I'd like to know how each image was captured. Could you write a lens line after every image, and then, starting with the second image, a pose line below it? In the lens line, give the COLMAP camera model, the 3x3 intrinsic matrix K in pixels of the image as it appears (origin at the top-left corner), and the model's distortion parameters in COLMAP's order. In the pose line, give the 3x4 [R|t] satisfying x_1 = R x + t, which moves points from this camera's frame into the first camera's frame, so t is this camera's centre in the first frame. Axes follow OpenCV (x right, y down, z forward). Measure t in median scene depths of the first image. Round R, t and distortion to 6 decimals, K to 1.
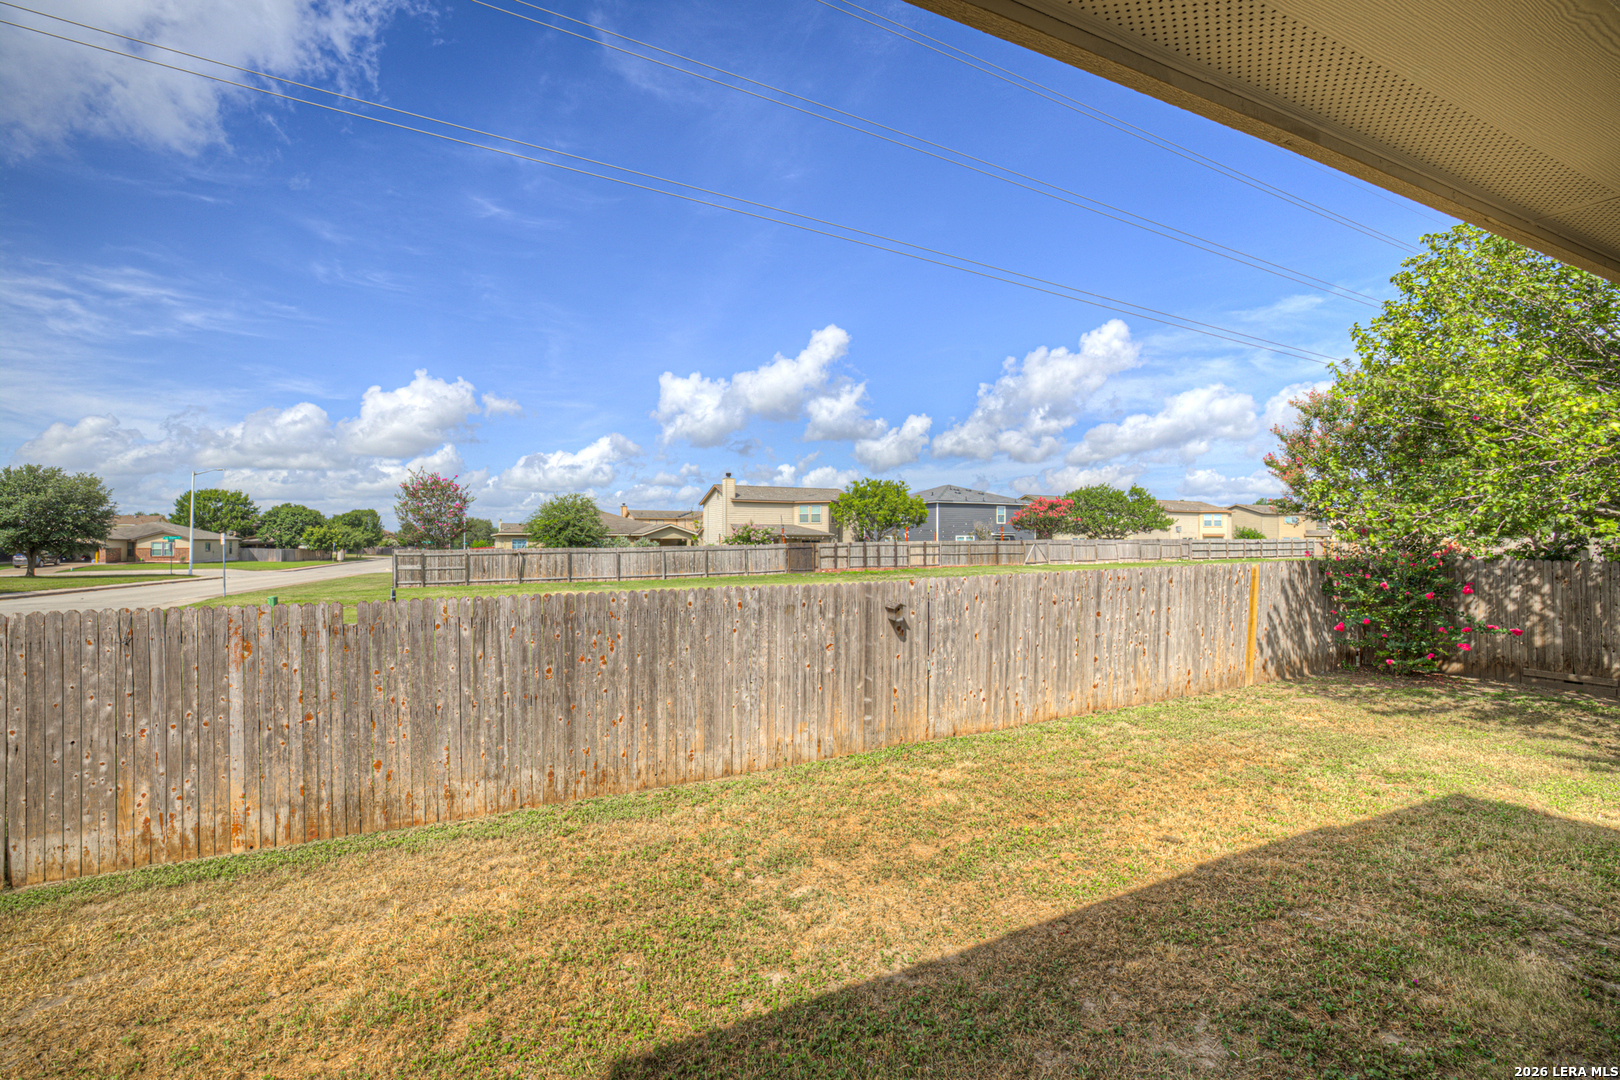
lens RADIAL K [[696.4, 0, 800.7], [0, 696.4, 532.7], [0, 0, 1]] dist [-0.047254, 0.019440]
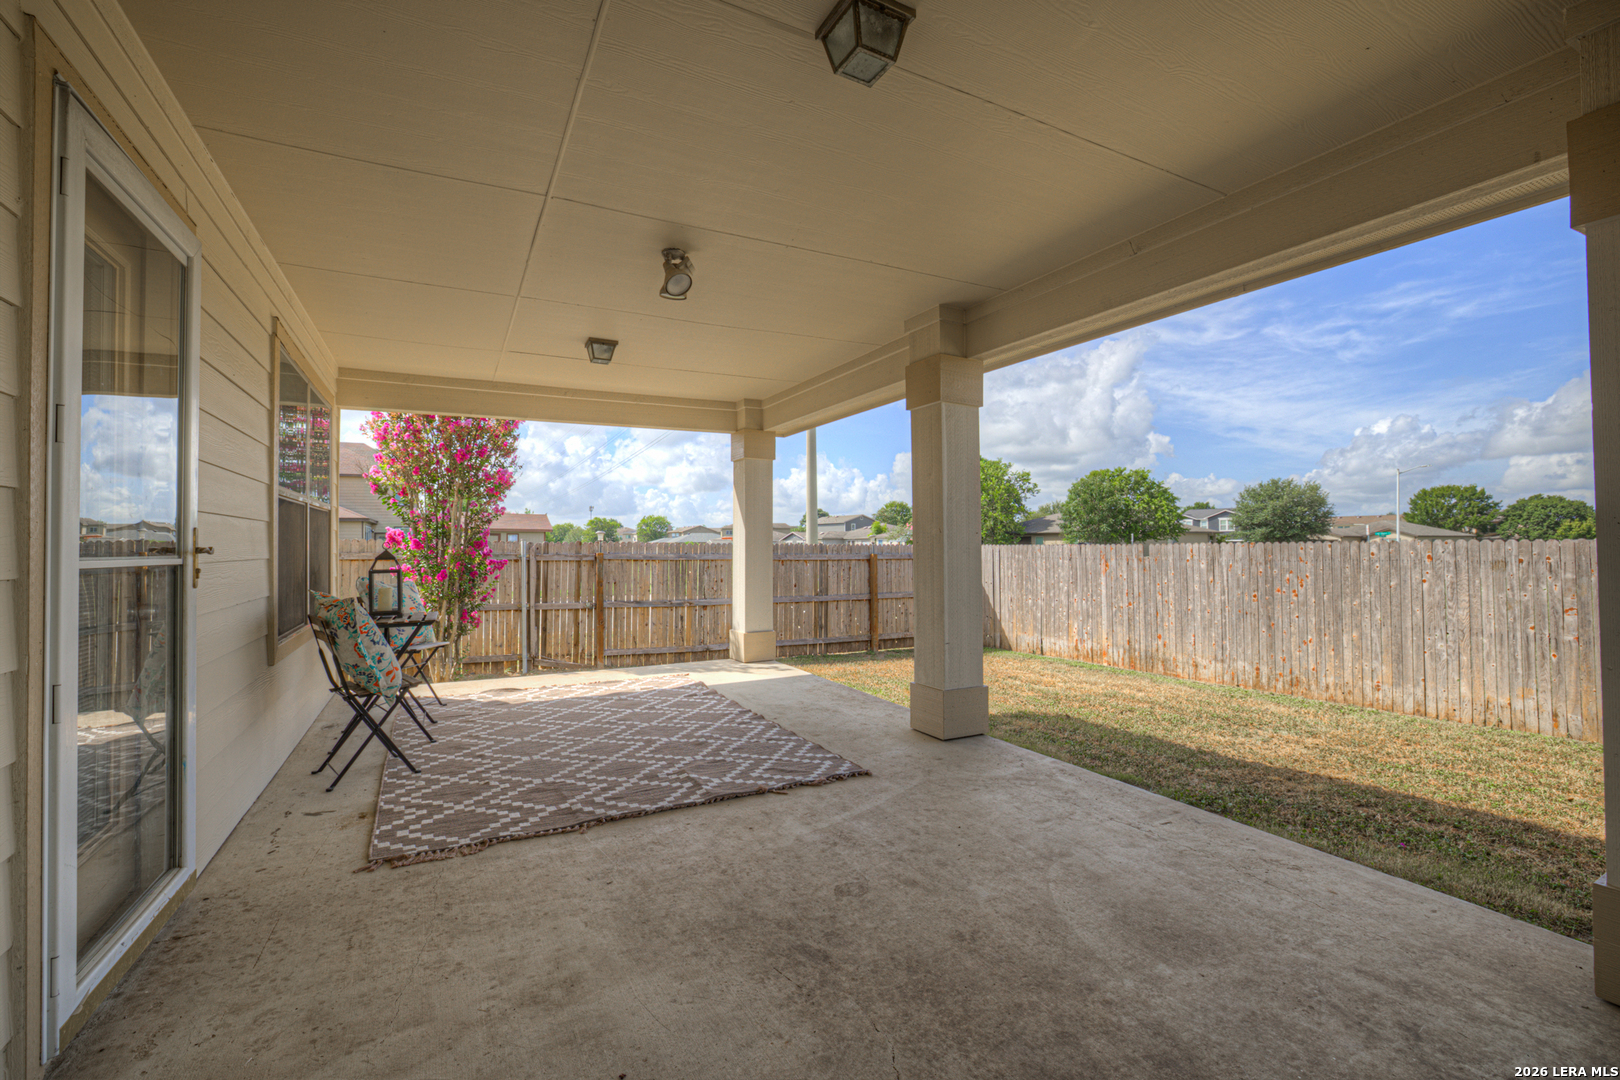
lens RADIAL K [[696.4, 0, 800.7], [0, 696.4, 532.7], [0, 0, 1]] dist [-0.047254, 0.019440]
pose [[0.060434, -0.015502, -0.998052, 0.837665], [0.015064, 0.999780, -0.014617, 0.062410], [0.998058, -0.014152, 0.060654, -0.023230]]
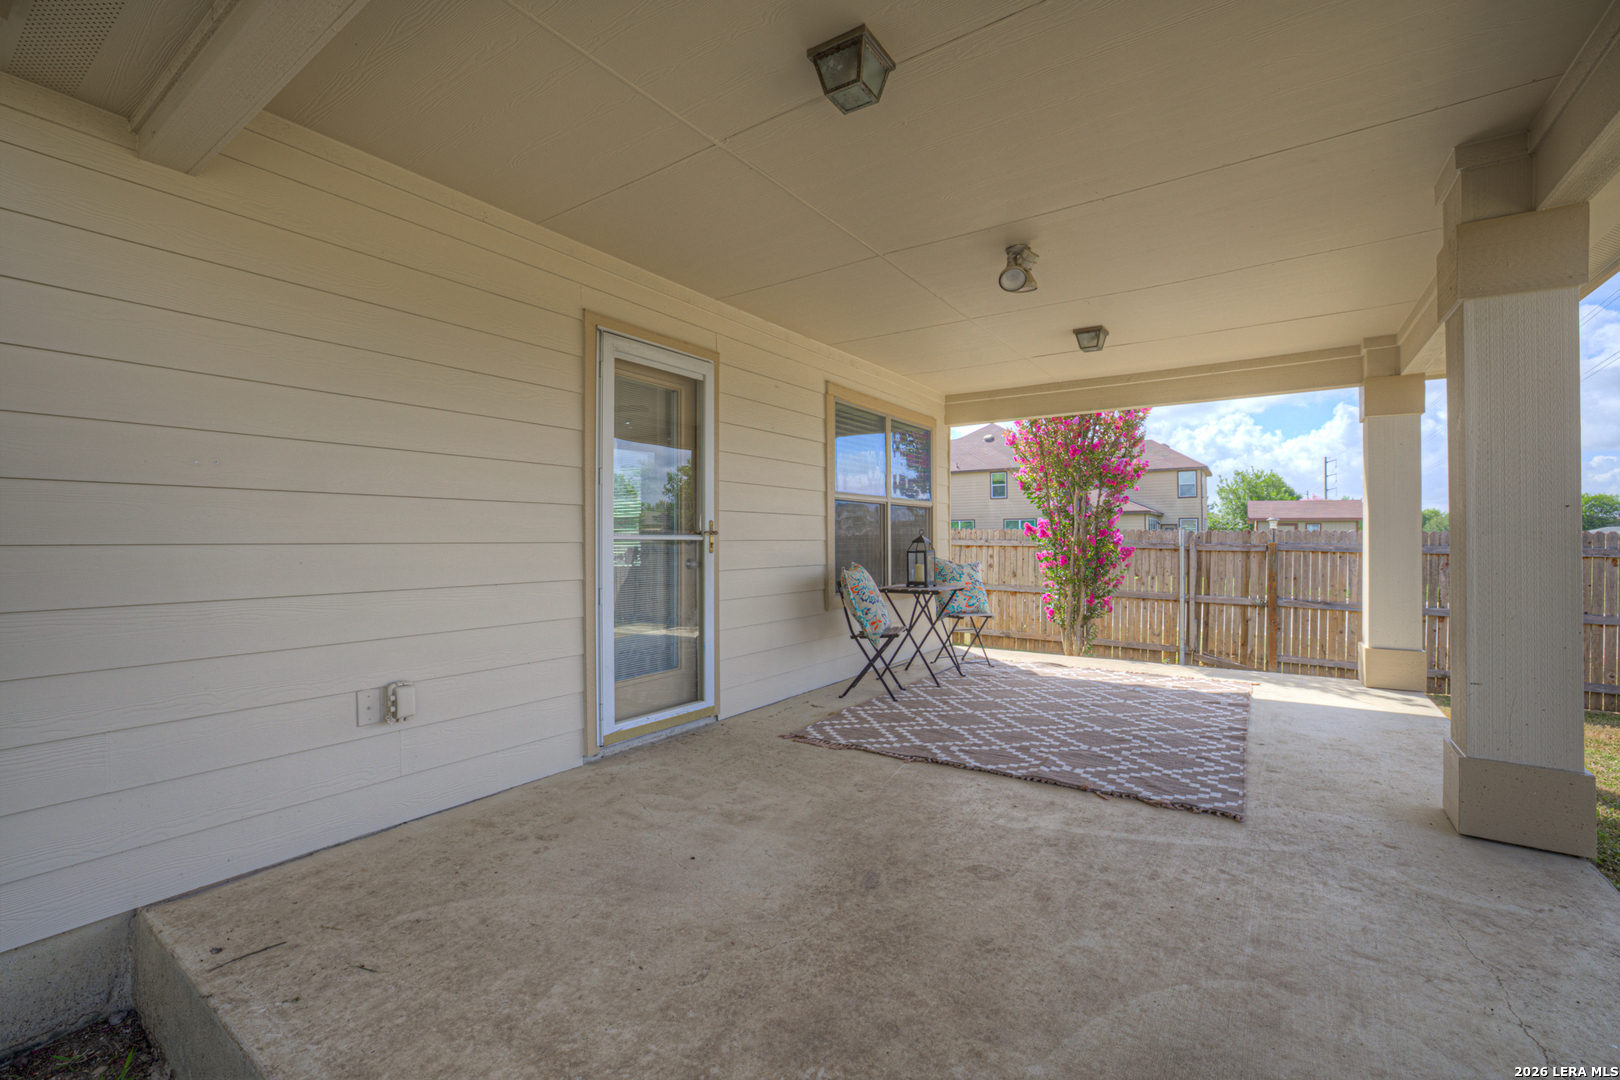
lens RADIAL K [[697.8, 0, 800.0], [0, 697.8, 525.2], [0, 0, 1]] dist [-0.021159, 0.007444]
pose [[-0.849795, -0.007472, -0.527060, 0.758443], [0.007921, 0.999606, -0.026942, 0.072097], [0.527053, -0.027070, -0.849401, 0.251993]]
